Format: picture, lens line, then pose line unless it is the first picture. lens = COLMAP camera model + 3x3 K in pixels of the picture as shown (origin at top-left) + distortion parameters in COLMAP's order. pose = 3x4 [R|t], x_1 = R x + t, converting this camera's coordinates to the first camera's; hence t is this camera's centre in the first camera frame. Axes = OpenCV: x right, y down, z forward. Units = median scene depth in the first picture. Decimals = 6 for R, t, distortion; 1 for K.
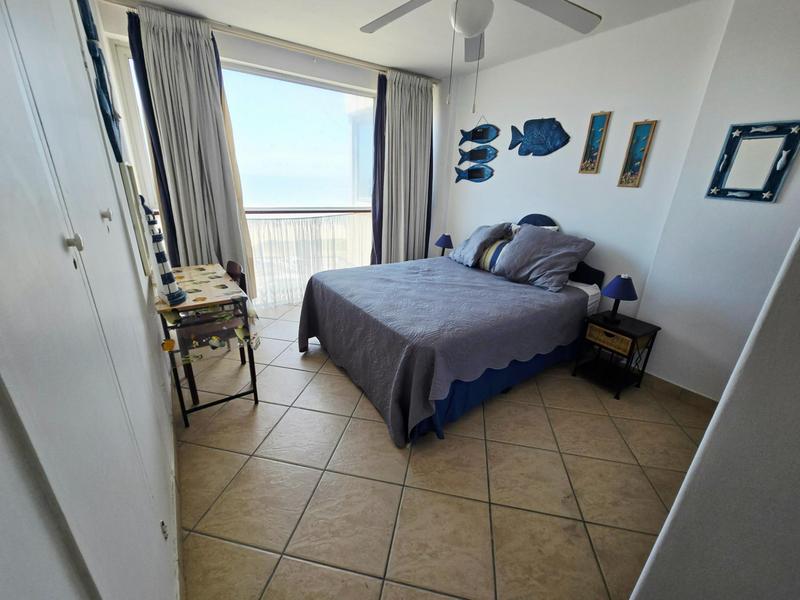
lens RADIAL K [[326.6, 0, 400.0], [0, 326.6, 300.0], [0, 0, 1]] dist [-0.001135, -0.000055]
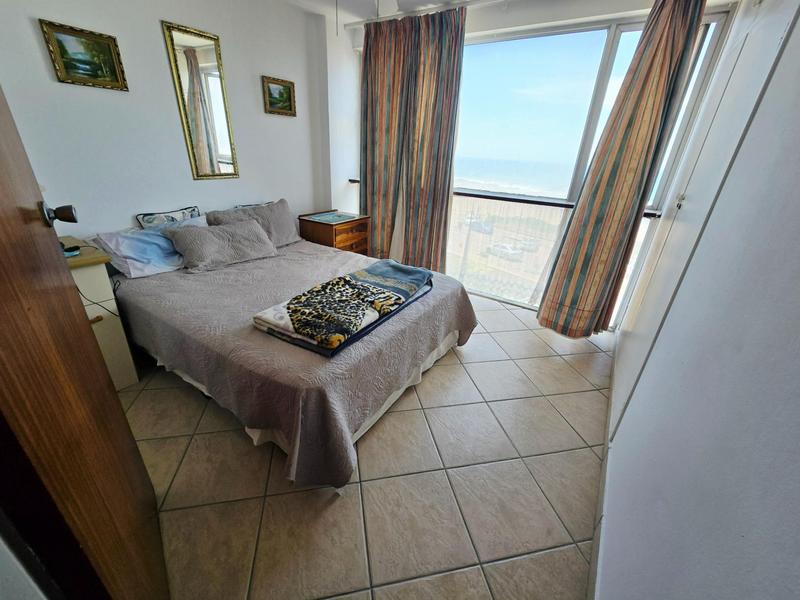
lens RADIAL K [[326.6, 0, 400.0], [0, 326.6, 300.0], [0, 0, 1]] dist [-0.001135, -0.000055]
pose [[0.384203, 0.363208, -0.848804, 0.410081], [-0.349559, 0.908149, 0.230377, -0.120966], [0.854515, 0.208196, 0.475876, 0.387137]]
